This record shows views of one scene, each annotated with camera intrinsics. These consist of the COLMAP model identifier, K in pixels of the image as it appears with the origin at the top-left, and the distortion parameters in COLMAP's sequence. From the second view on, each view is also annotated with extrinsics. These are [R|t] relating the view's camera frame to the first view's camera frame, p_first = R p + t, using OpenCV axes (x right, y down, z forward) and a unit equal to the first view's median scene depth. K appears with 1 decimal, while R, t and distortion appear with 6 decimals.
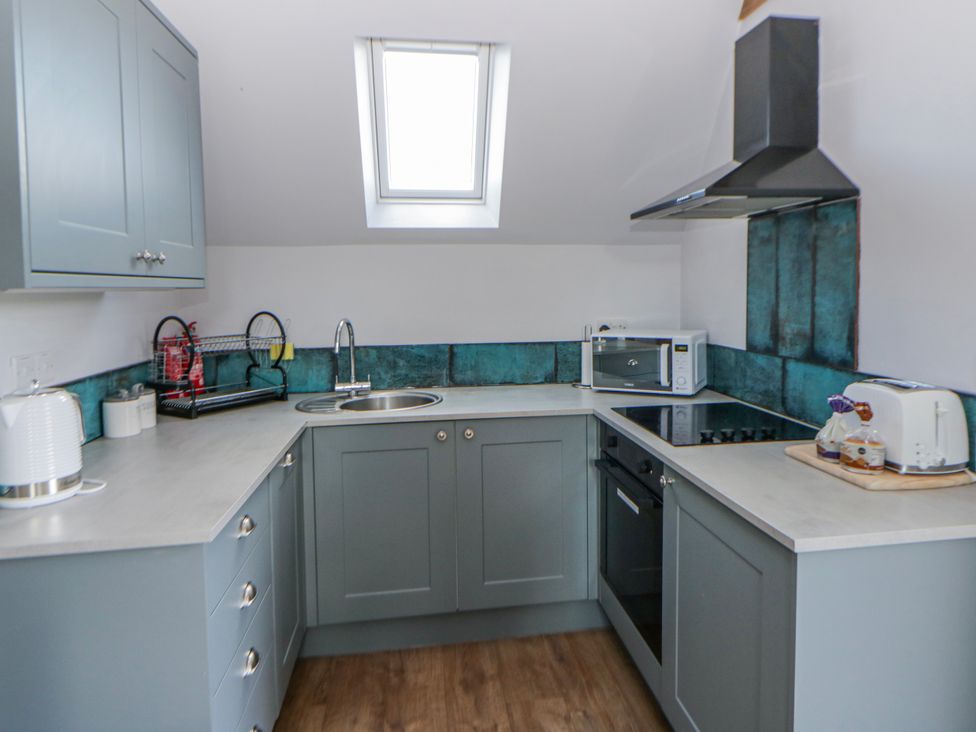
lens RADIAL K [[674.9, 0, 547.4], [0, 674.9, 322.3], [0, 0, 1]] dist [0.000812, -0.002293]
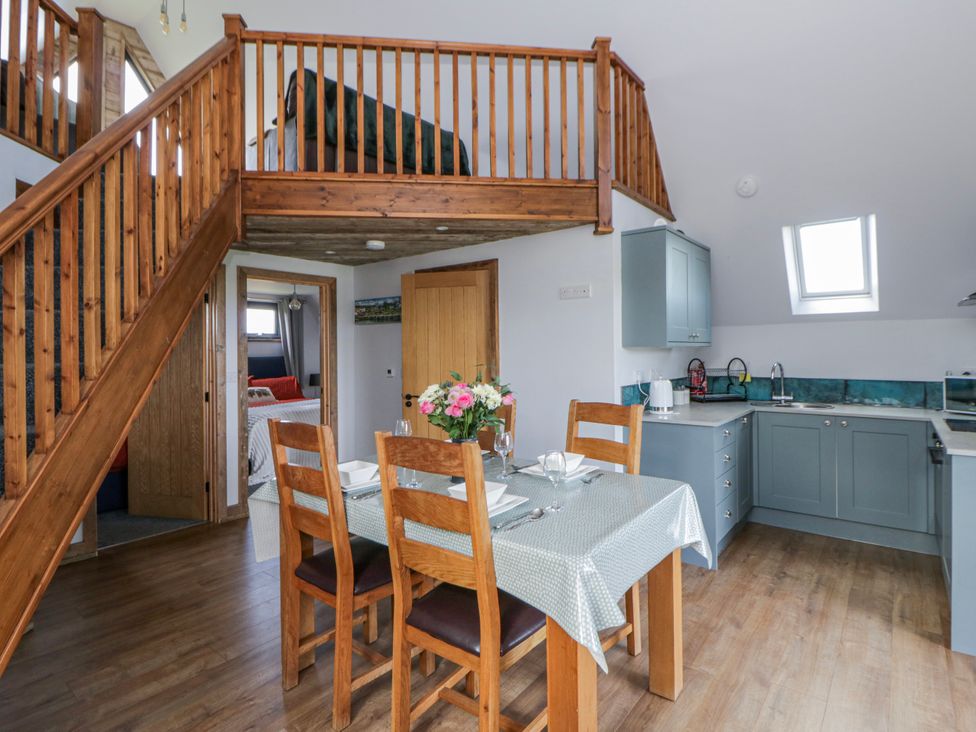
lens RADIAL K [[505.0, 0, 502.0], [0, 505.0, 344.8], [0, 0, 1]] dist [-0.001912, -0.002538]
pose [[0.668318, -0.001497, -0.743874, 0.247182], [-0.039640, 0.998505, -0.037623, 0.029569], [0.742819, 0.054631, 0.667260, -0.559724]]
